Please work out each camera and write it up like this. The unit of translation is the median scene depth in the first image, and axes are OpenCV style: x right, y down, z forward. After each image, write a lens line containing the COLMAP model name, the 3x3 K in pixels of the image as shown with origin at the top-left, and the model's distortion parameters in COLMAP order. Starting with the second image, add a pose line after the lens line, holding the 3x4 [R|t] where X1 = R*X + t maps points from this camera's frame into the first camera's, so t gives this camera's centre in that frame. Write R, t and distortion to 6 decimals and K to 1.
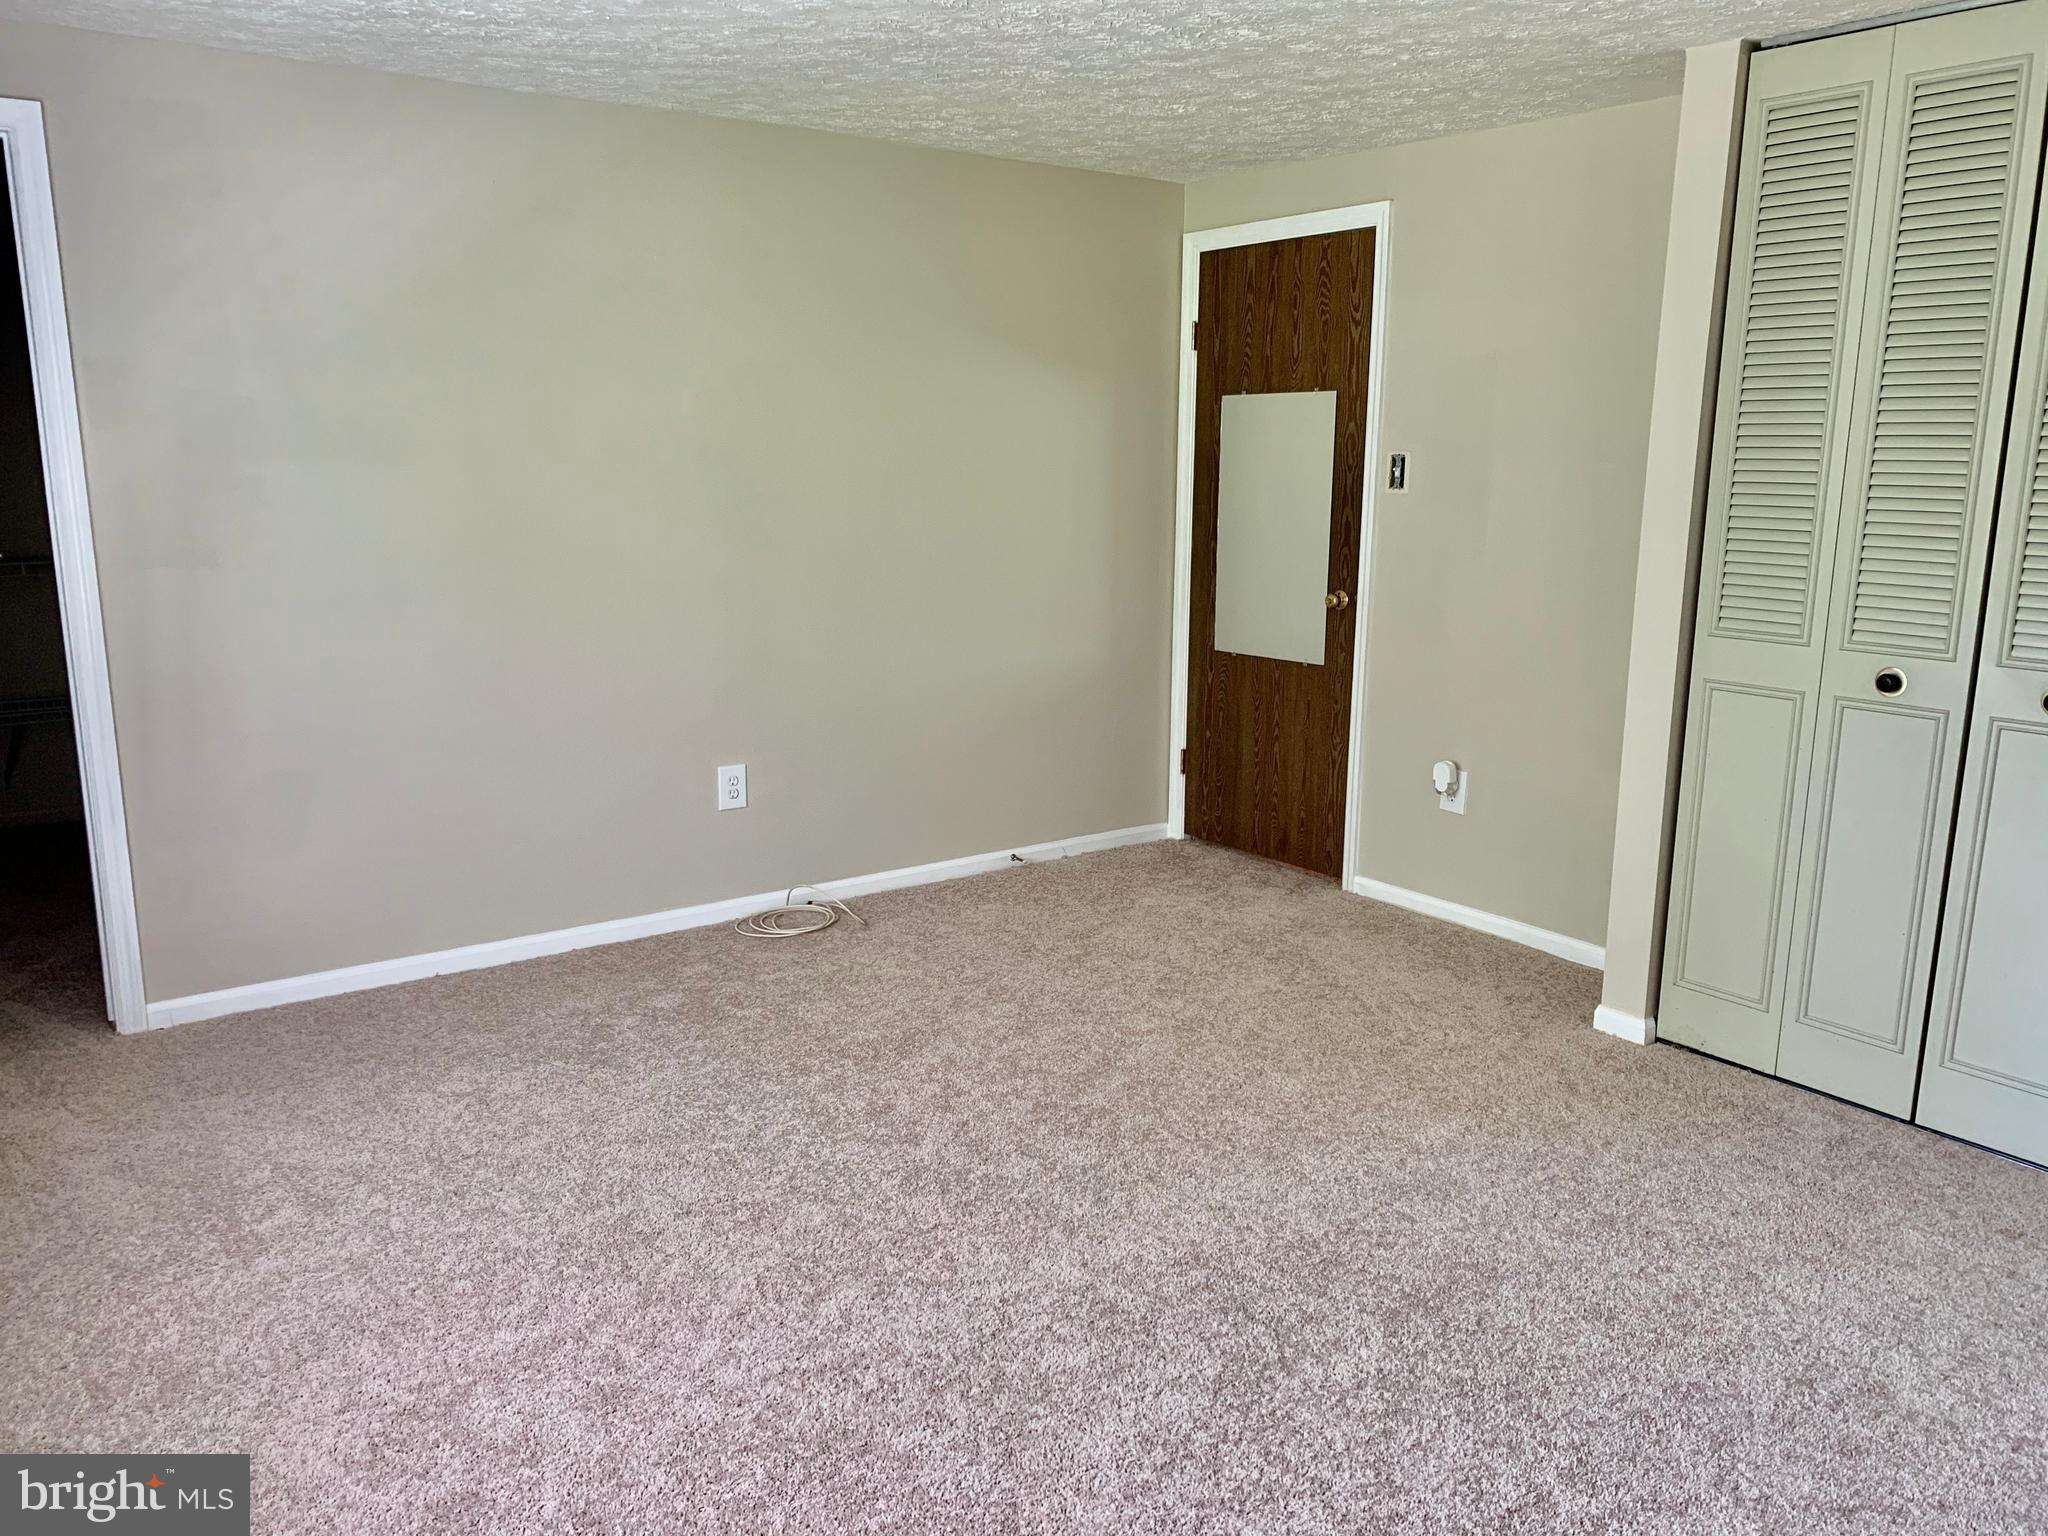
lens RADIAL K [[1552.2, 0, 1017.6], [0, 1552.2, 783.9], [0, 0, 1]] dist [0.017168, -0.018223]
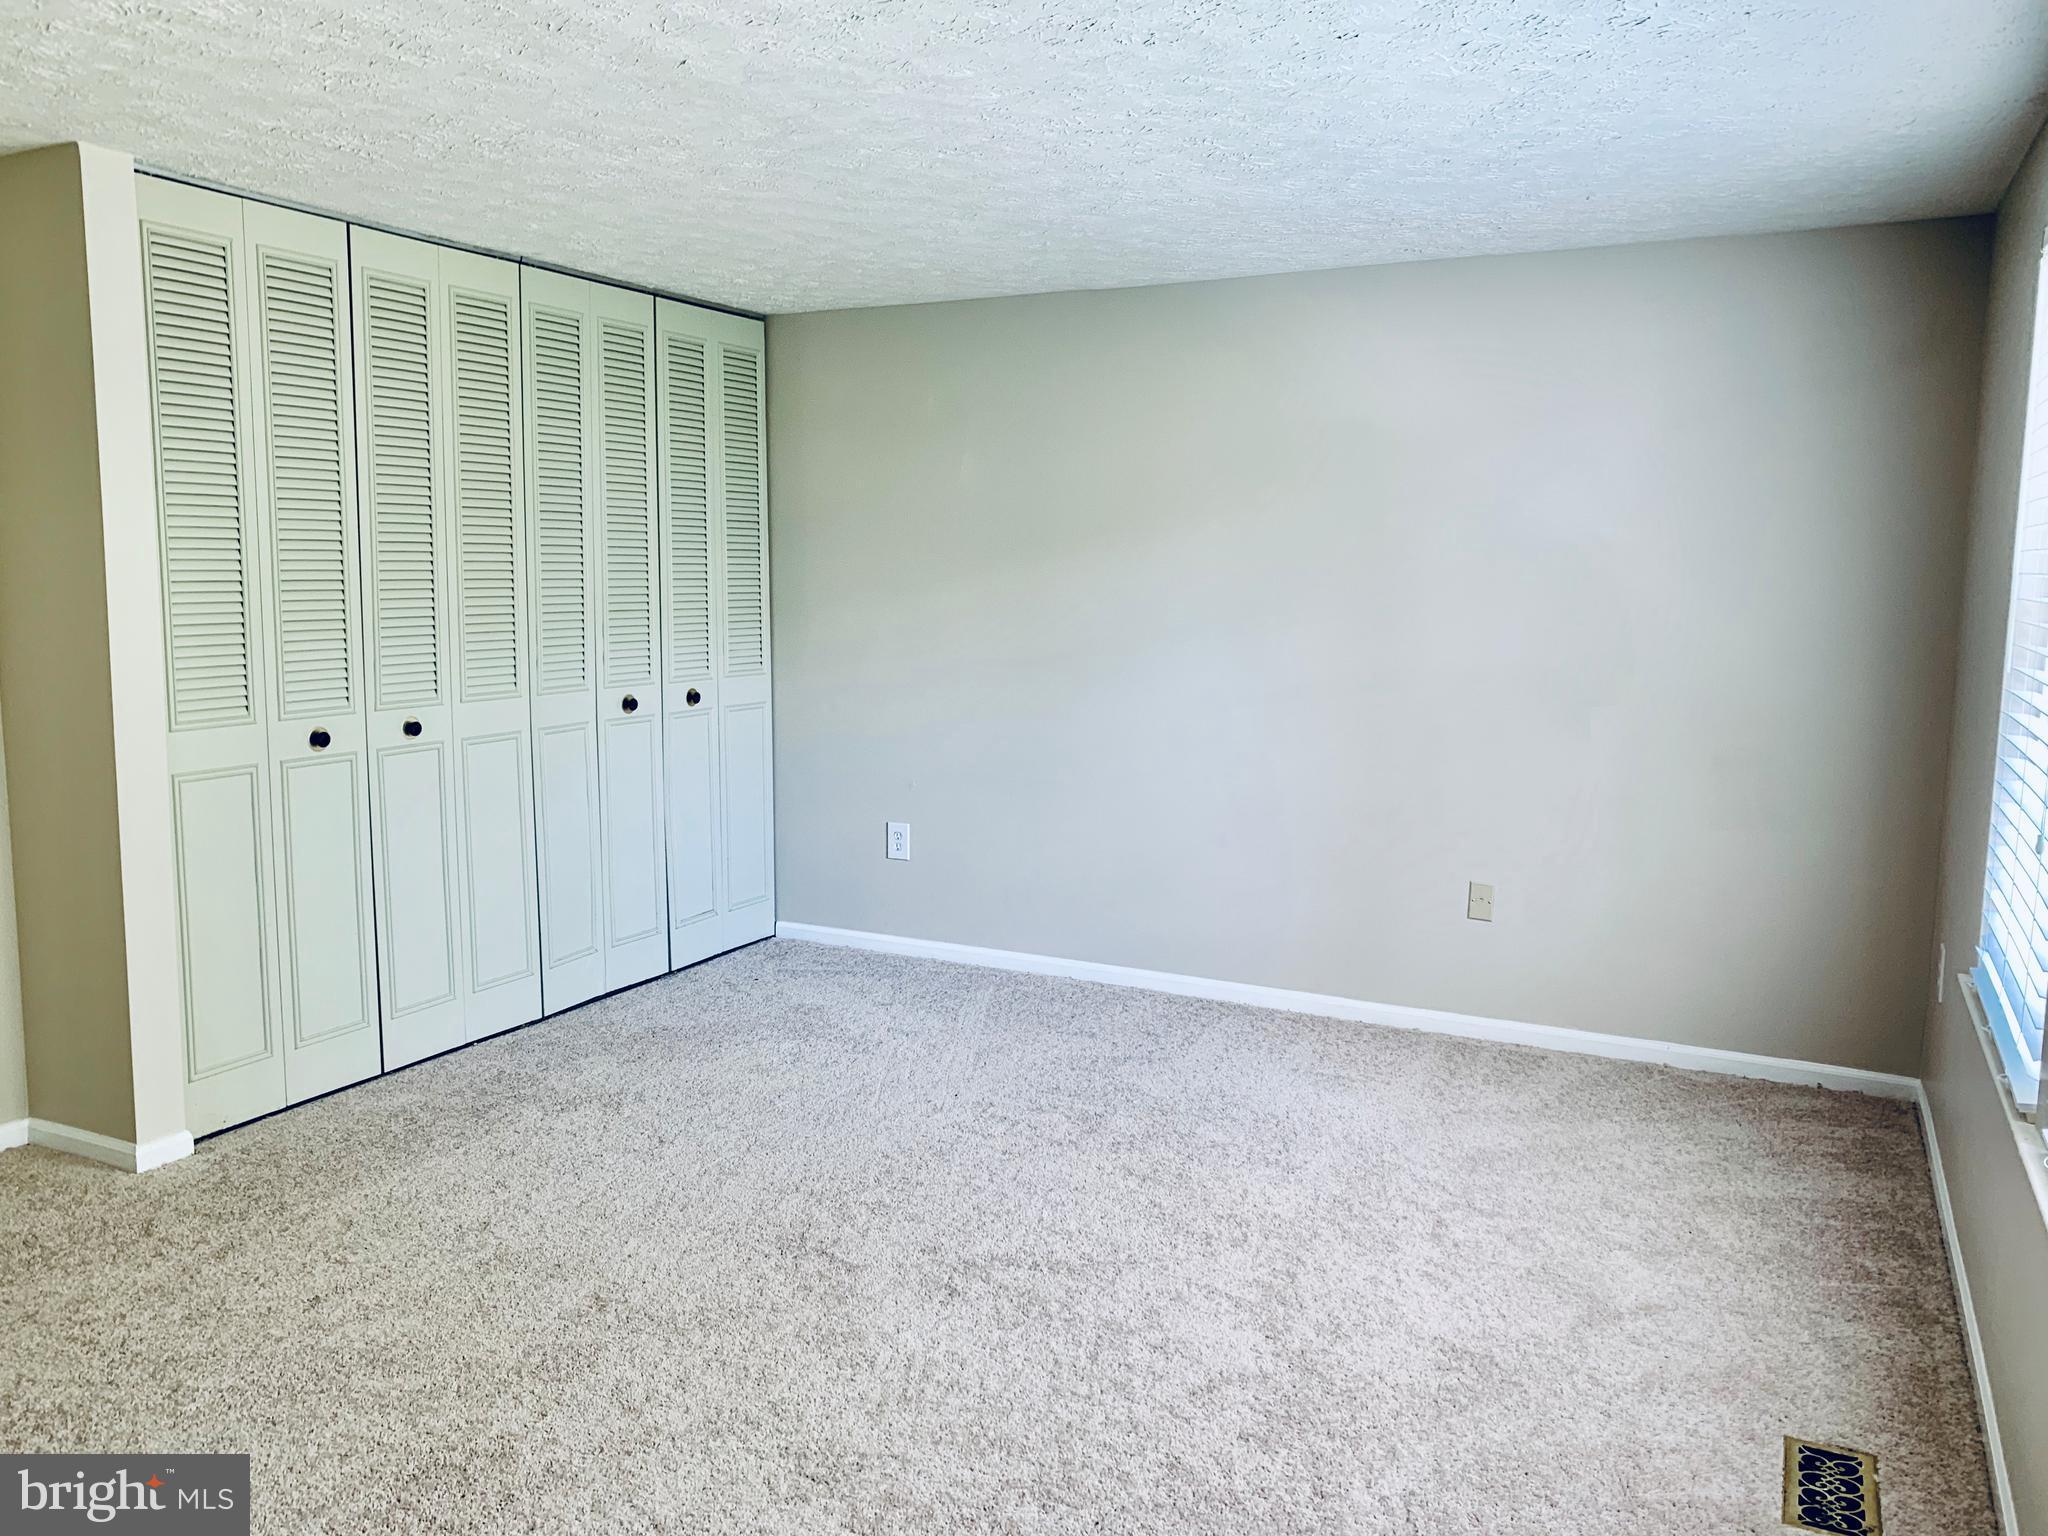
lens RADIAL K [[1552.2, 0, 1029.1], [0, 1552.2, 760.9], [0, 0, 1]] dist [0.017168, -0.018223]
pose [[-0.460350, -0.122830, 0.879199, -0.980007], [0.173148, 0.958937, 0.224631, -0.287560], [-0.870688, 0.255641, -0.420179, 1.311565]]
